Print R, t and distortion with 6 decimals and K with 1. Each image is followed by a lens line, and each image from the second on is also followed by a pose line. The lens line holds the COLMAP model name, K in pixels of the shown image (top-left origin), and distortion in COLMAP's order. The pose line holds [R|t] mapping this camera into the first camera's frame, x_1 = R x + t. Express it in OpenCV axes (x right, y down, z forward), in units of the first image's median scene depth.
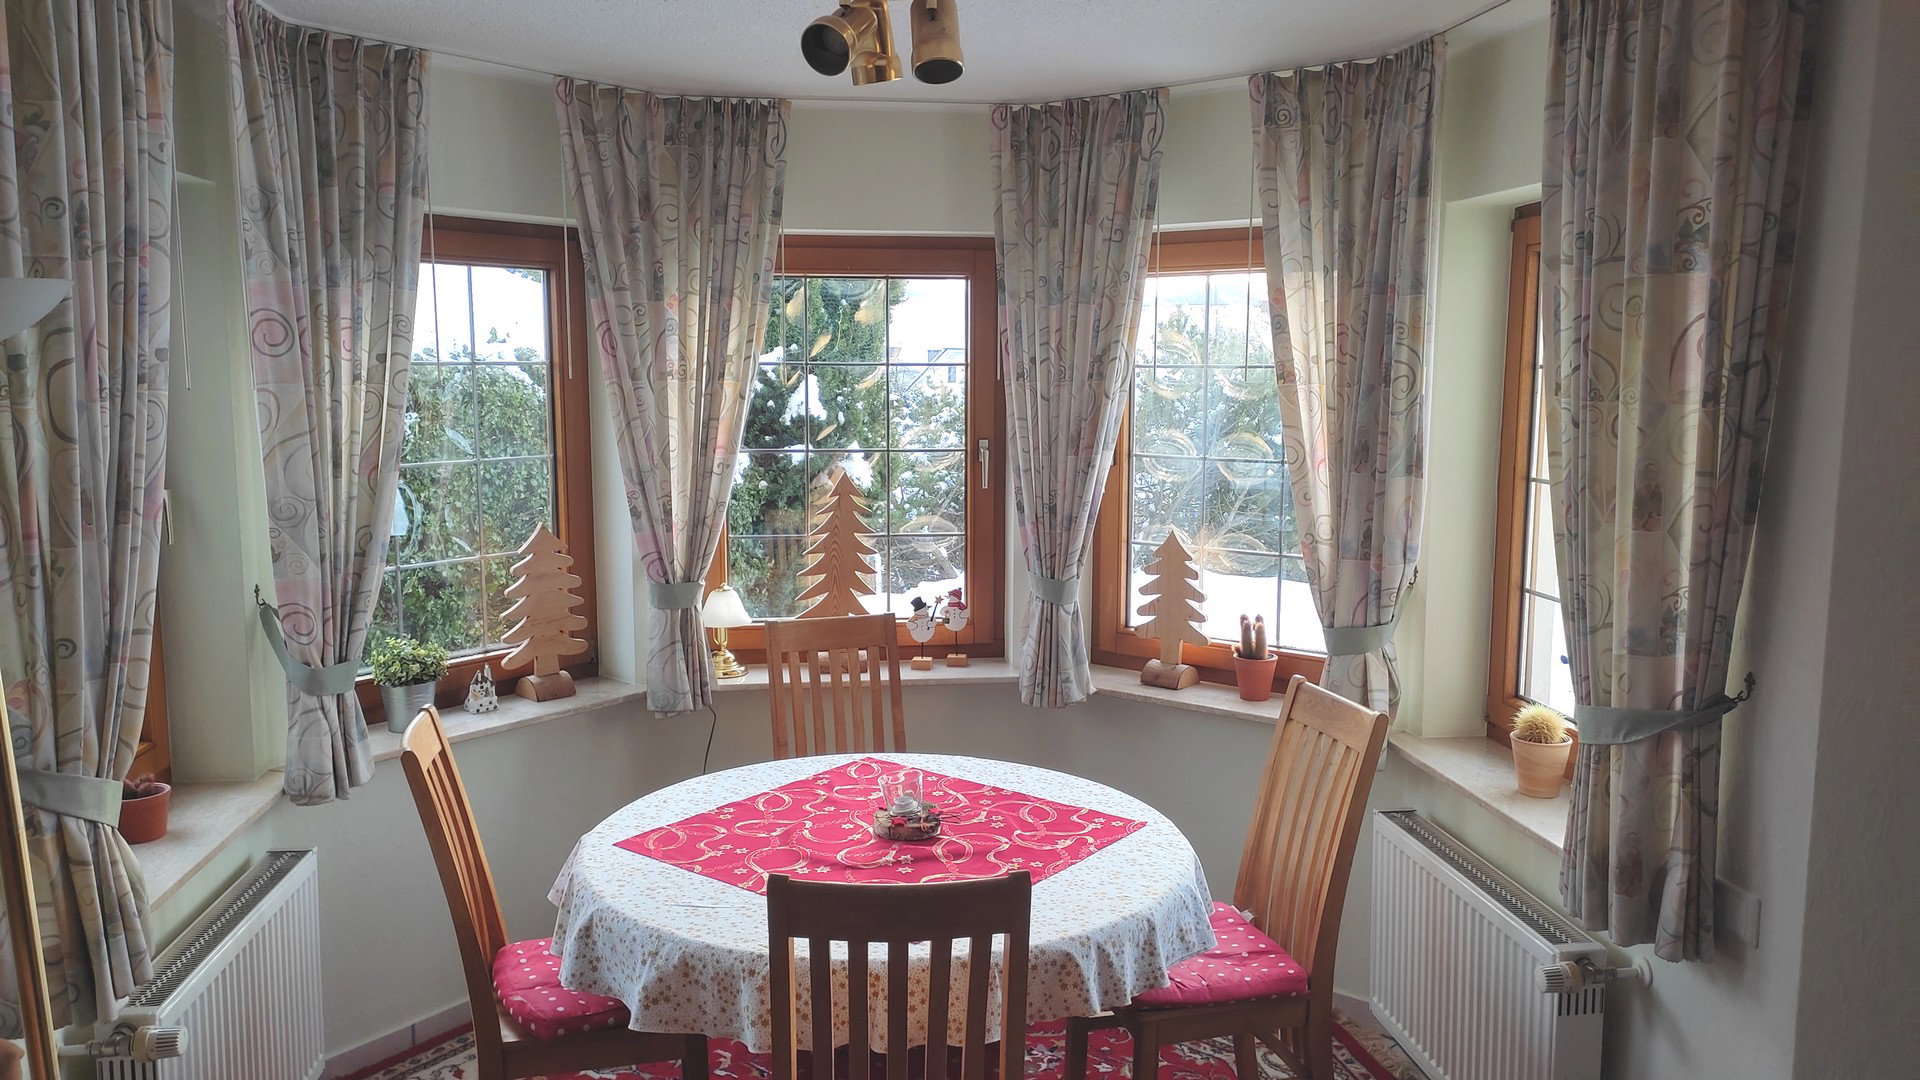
lens RADIAL K [[1428.3, 0, 957.2], [0, 1428.3, 541.2], [0, 0, 1]] dist [0.072050, -0.070488]
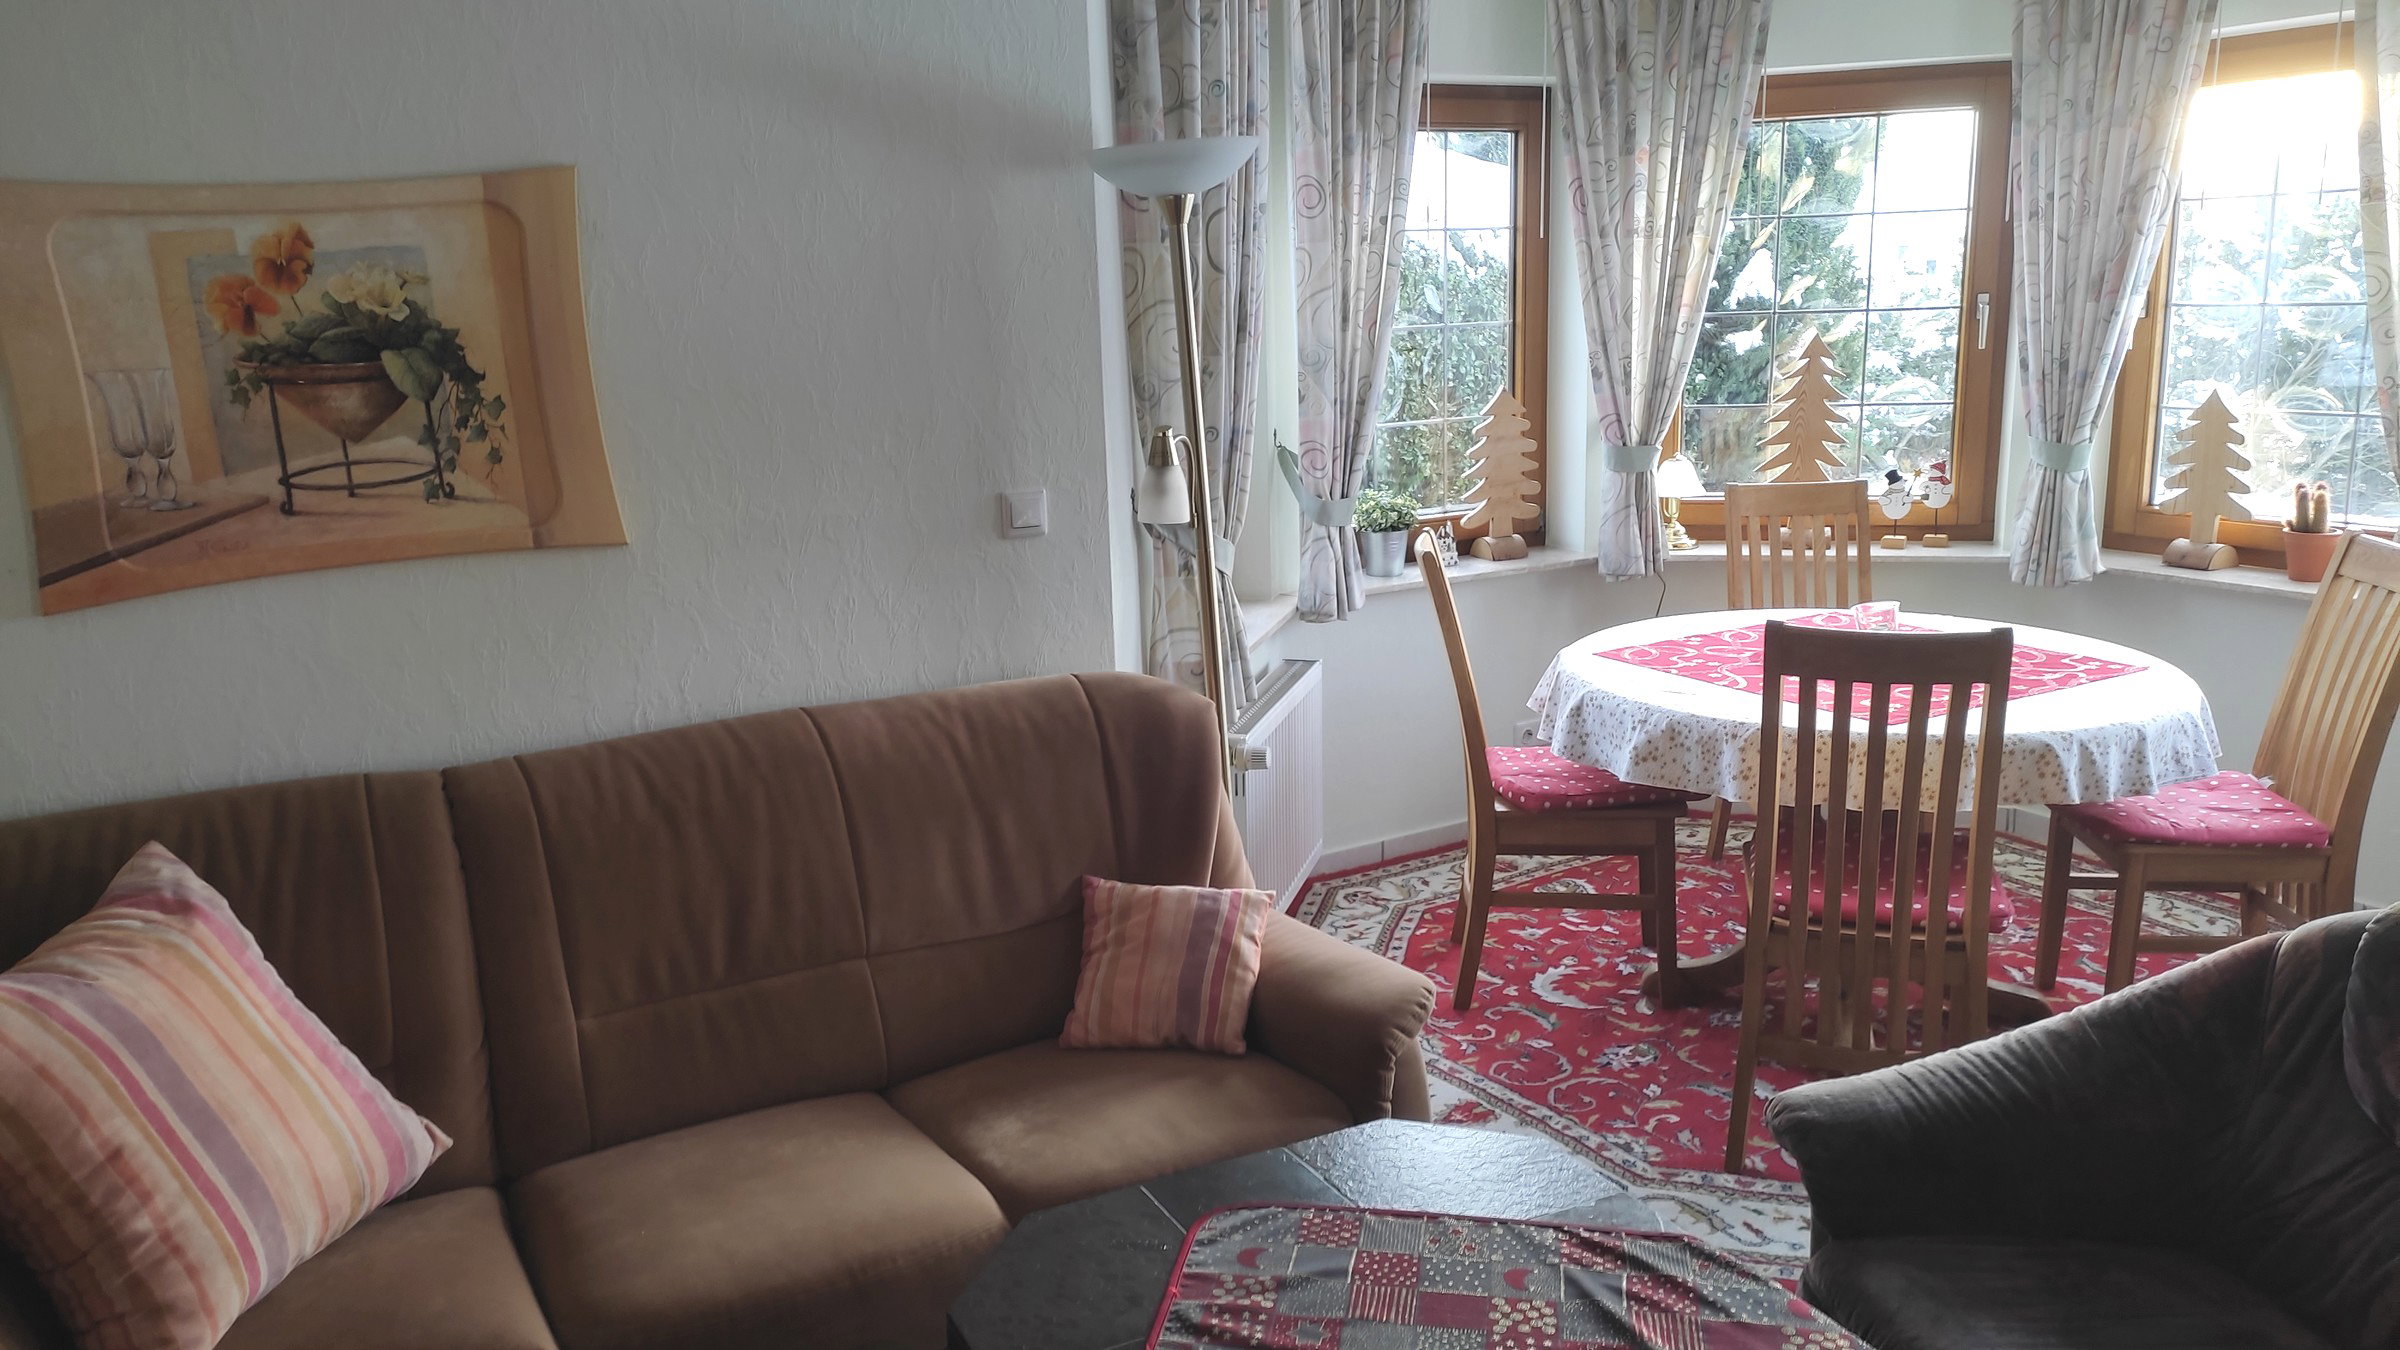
lens RADIAL K [[1785.4, 0, 1197.2], [0, 1785.4, 672.8], [0, 0, 1]] dist [0.072050, -0.070488]
pose [[0.927672, 0.049875, -0.370050, -0.009399], [-0.015125, 0.995245, 0.096224, 0.081596], [0.373090, -0.083667, 0.924015, -0.321201]]
